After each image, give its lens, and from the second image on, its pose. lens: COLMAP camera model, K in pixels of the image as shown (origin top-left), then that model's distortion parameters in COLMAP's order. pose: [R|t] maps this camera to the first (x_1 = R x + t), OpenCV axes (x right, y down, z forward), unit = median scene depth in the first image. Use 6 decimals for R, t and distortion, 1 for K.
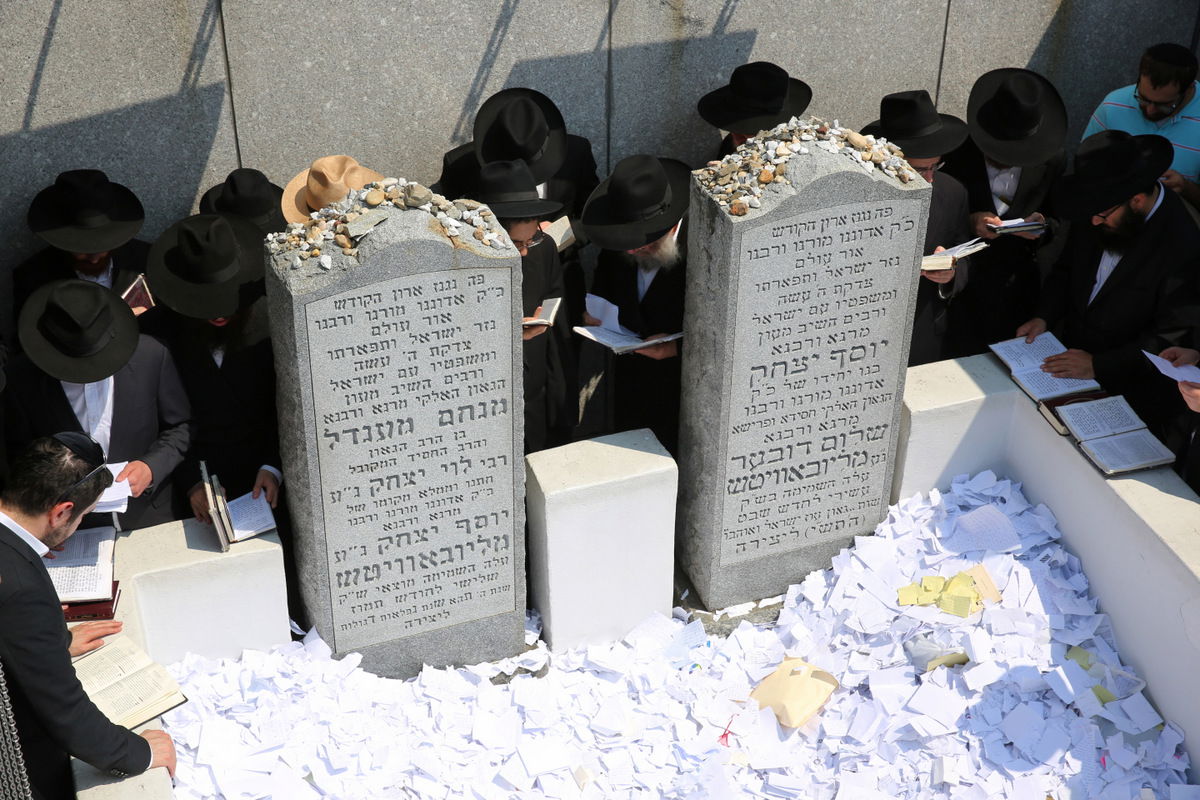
lens RADIAL K [[1812.0, 0, 595.6], [0, 1812.0, 403.7], [0, 0, 1]] dist [0.126048, 0.000000]
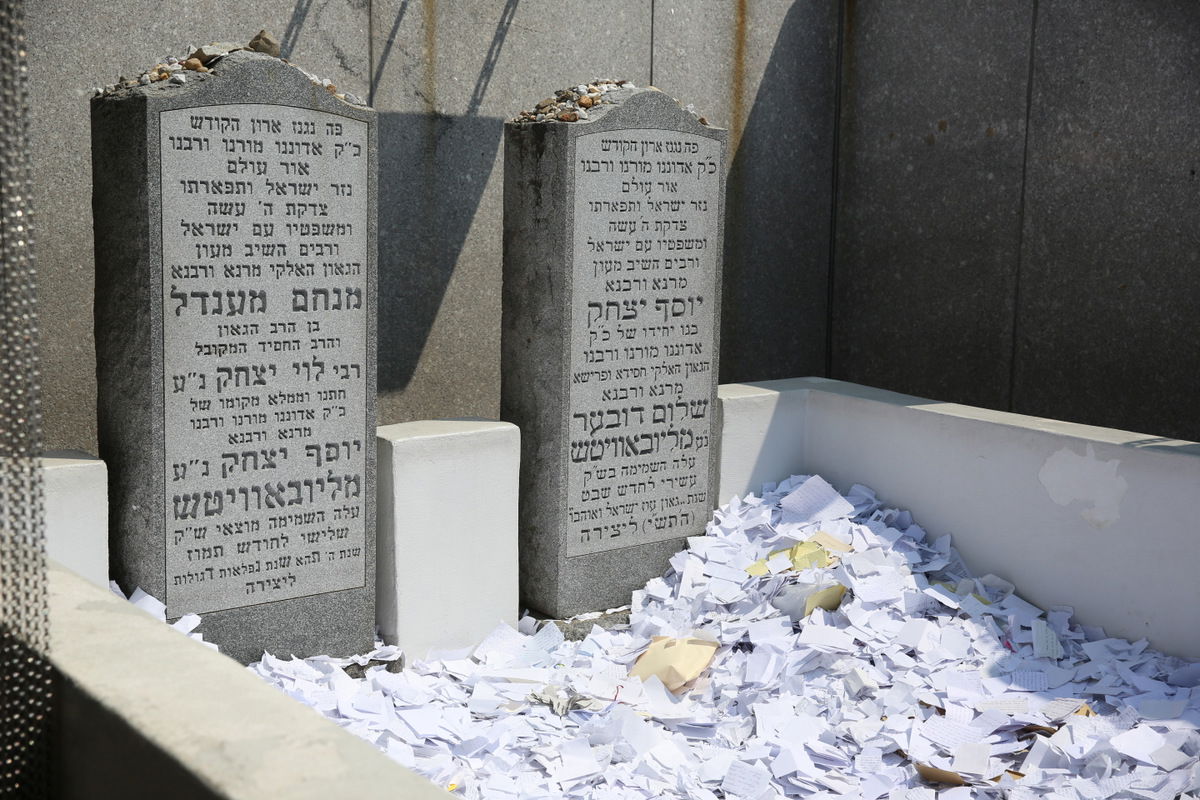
lens RADIAL K [[1587.4, 0, 599.3], [0, 1587.4, 403.0], [0, 0, 1]] dist [0.091008, 0.000000]
pose [[0.946410, -0.036515, 0.320897, -0.186274], [0.175869, 0.891623, -0.417226, 0.387269], [-0.270884, 0.451303, 0.850263, 0.286663]]
